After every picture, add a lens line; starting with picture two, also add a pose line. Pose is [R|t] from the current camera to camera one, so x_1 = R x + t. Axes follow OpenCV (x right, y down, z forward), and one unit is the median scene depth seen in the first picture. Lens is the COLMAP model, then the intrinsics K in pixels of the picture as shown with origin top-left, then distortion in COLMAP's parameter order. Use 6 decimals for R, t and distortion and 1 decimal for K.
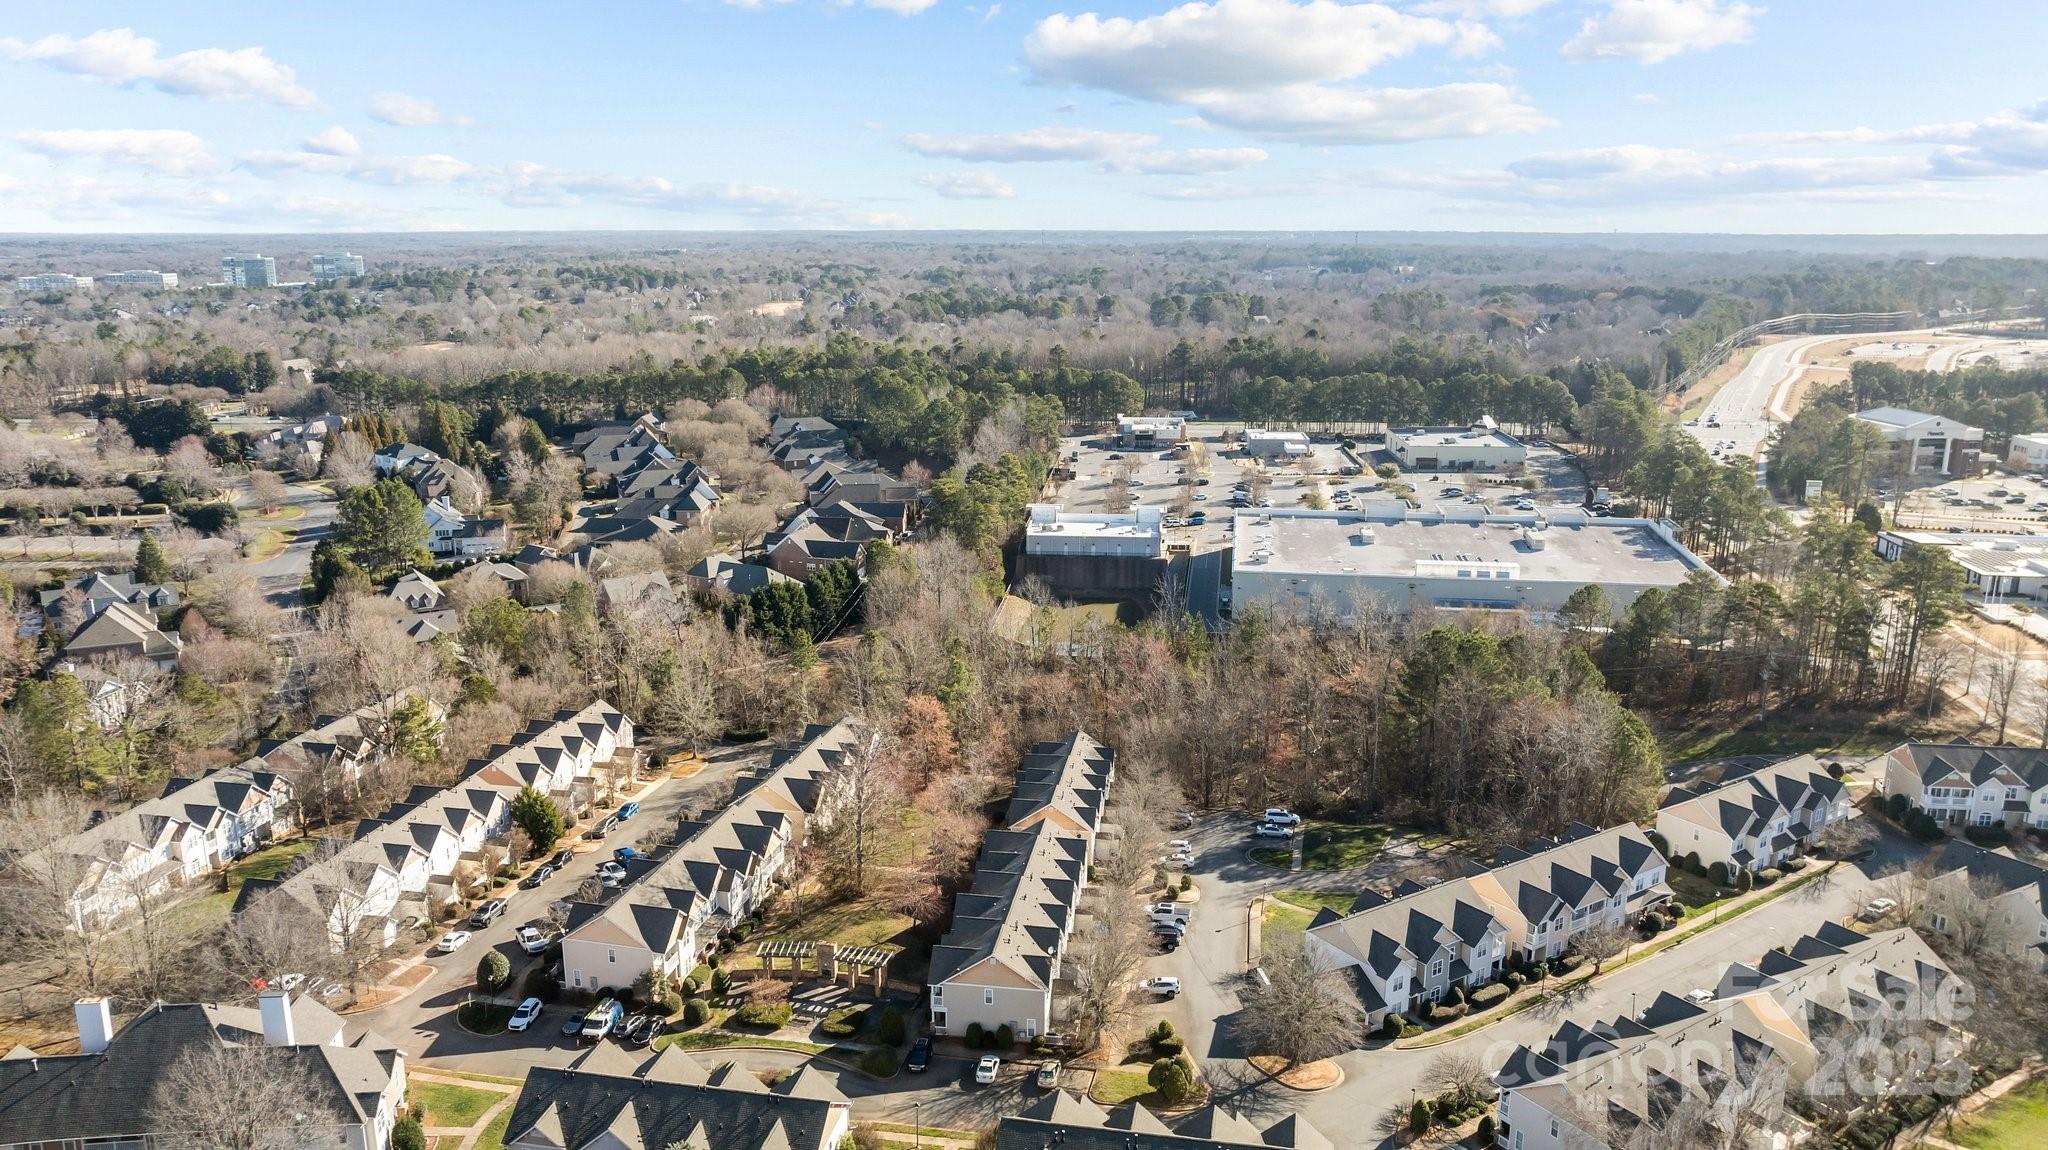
lens RADIAL K [[1376.1, 0, 1024.0], [0, 1376.1, 575.0], [0, 0, 1]] dist [-0.022963, -0.001694]
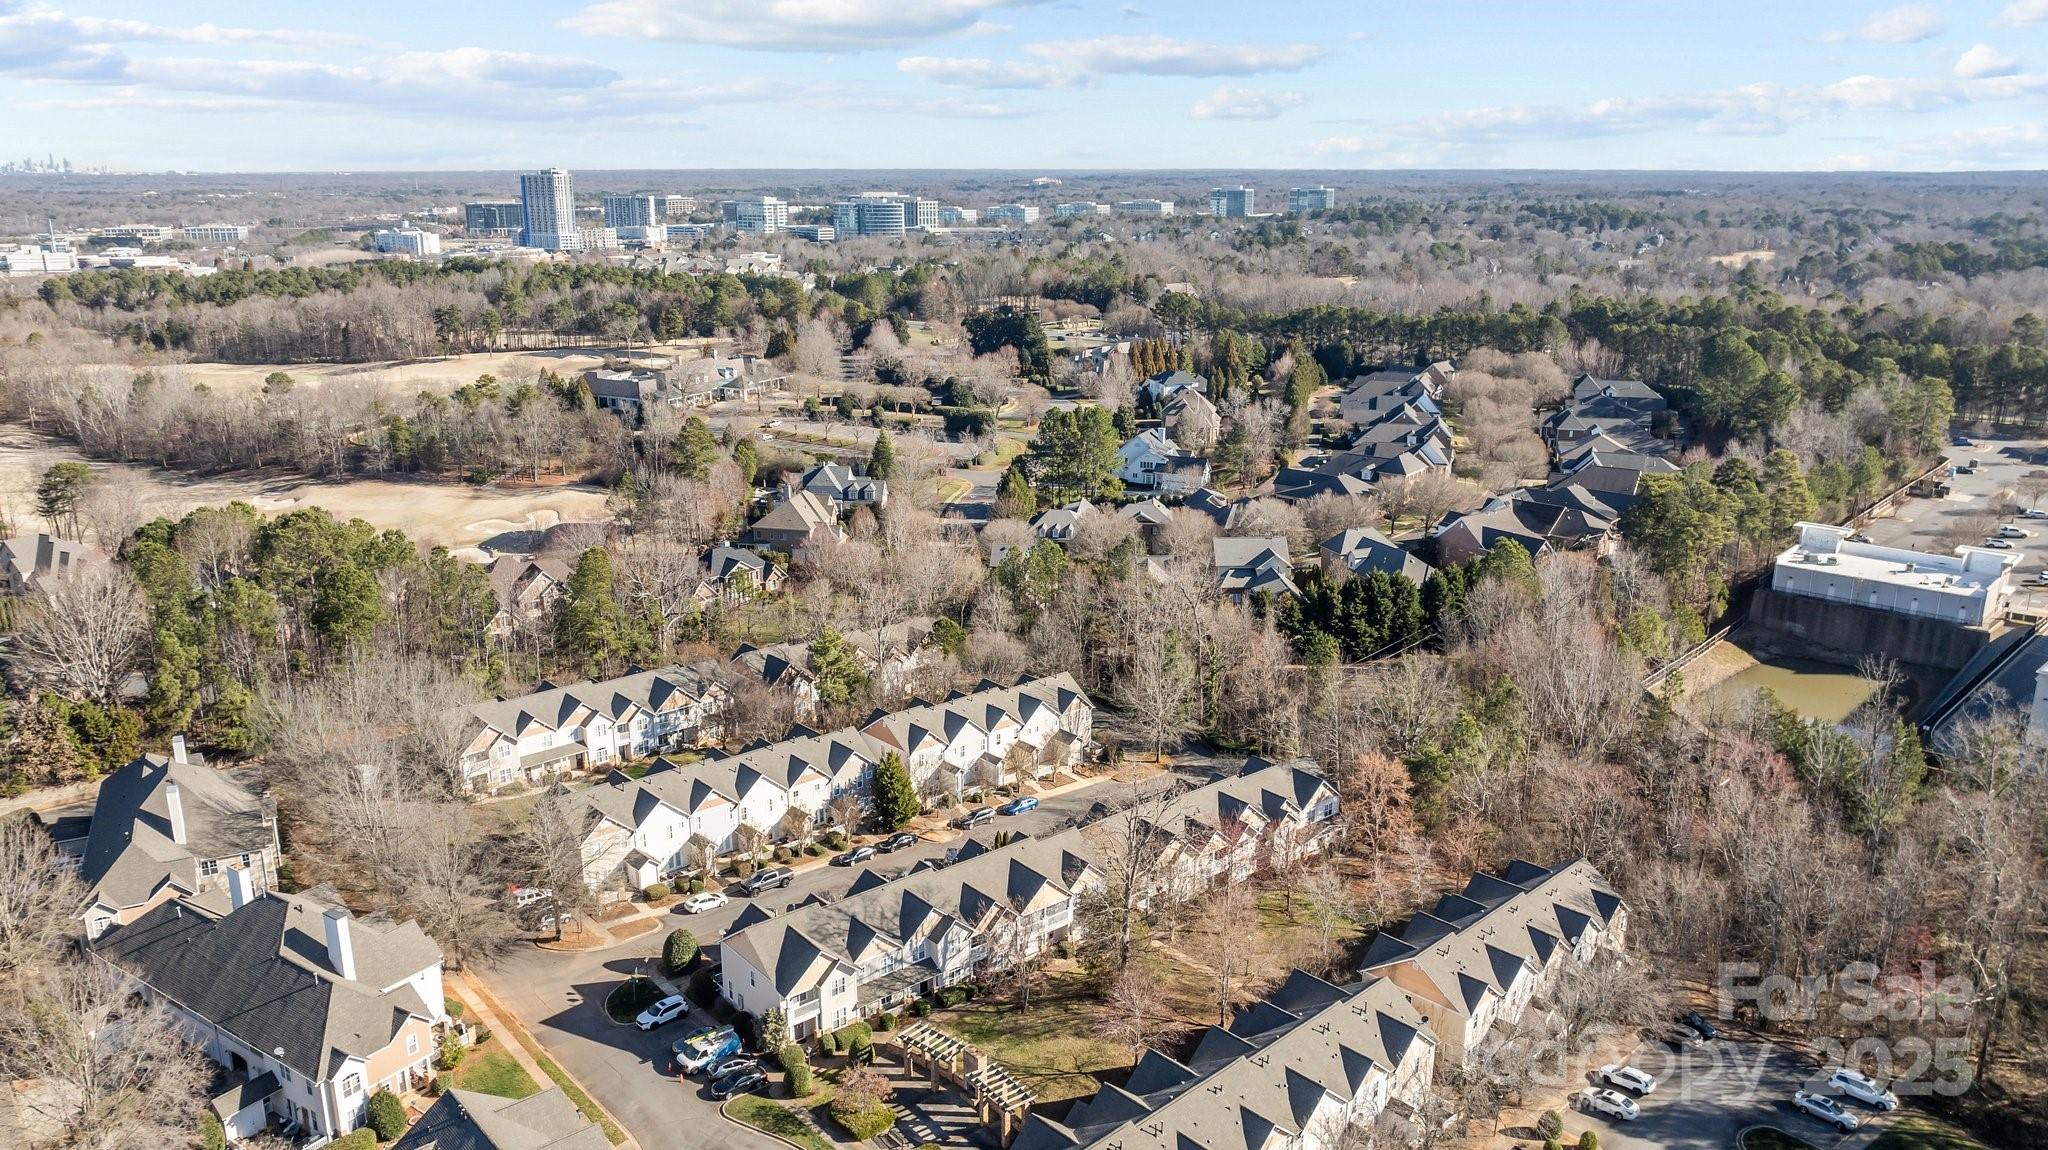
lens RADIAL K [[1439.5, 0, 1069.5], [0, 1439.5, 567.7], [0, 0, 1]] dist [-0.014892, -0.002374]
pose [[0.802813, 0.160418, -0.574245, 0.138246], [-0.145898, 0.986700, 0.071669, -0.026903], [0.578105, 0.026244, 0.815540, 0.166055]]
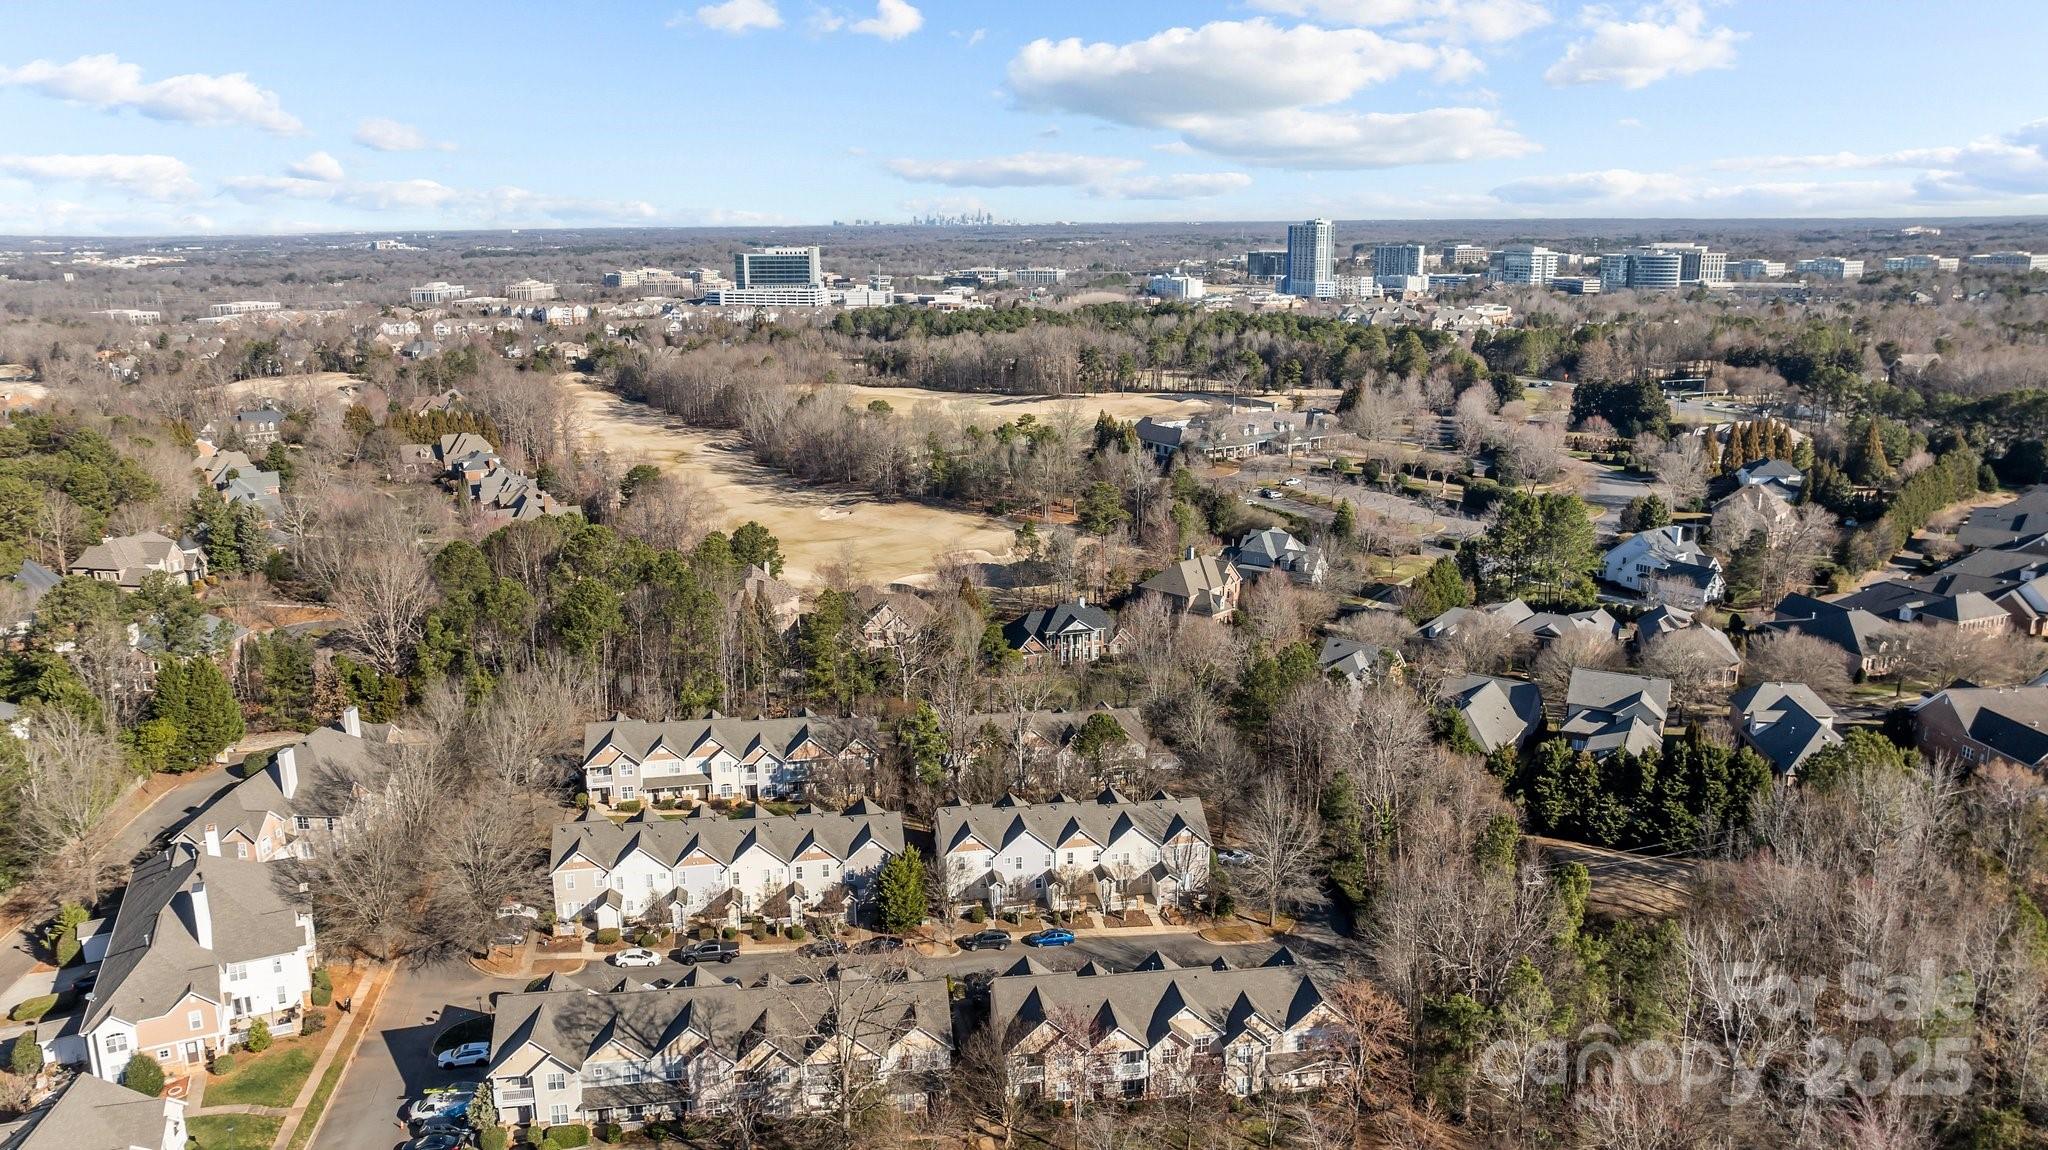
lens RADIAL K [[1439.5, 0, 1069.5], [0, 1439.5, 567.7], [0, 0, 1]] dist [-0.014892, -0.002374]
pose [[0.380256, 0.213976, -0.899789, 0.233552], [-0.217491, 0.966276, 0.137874, -0.083448], [0.898945, 0.143269, 0.413970, 0.389184]]
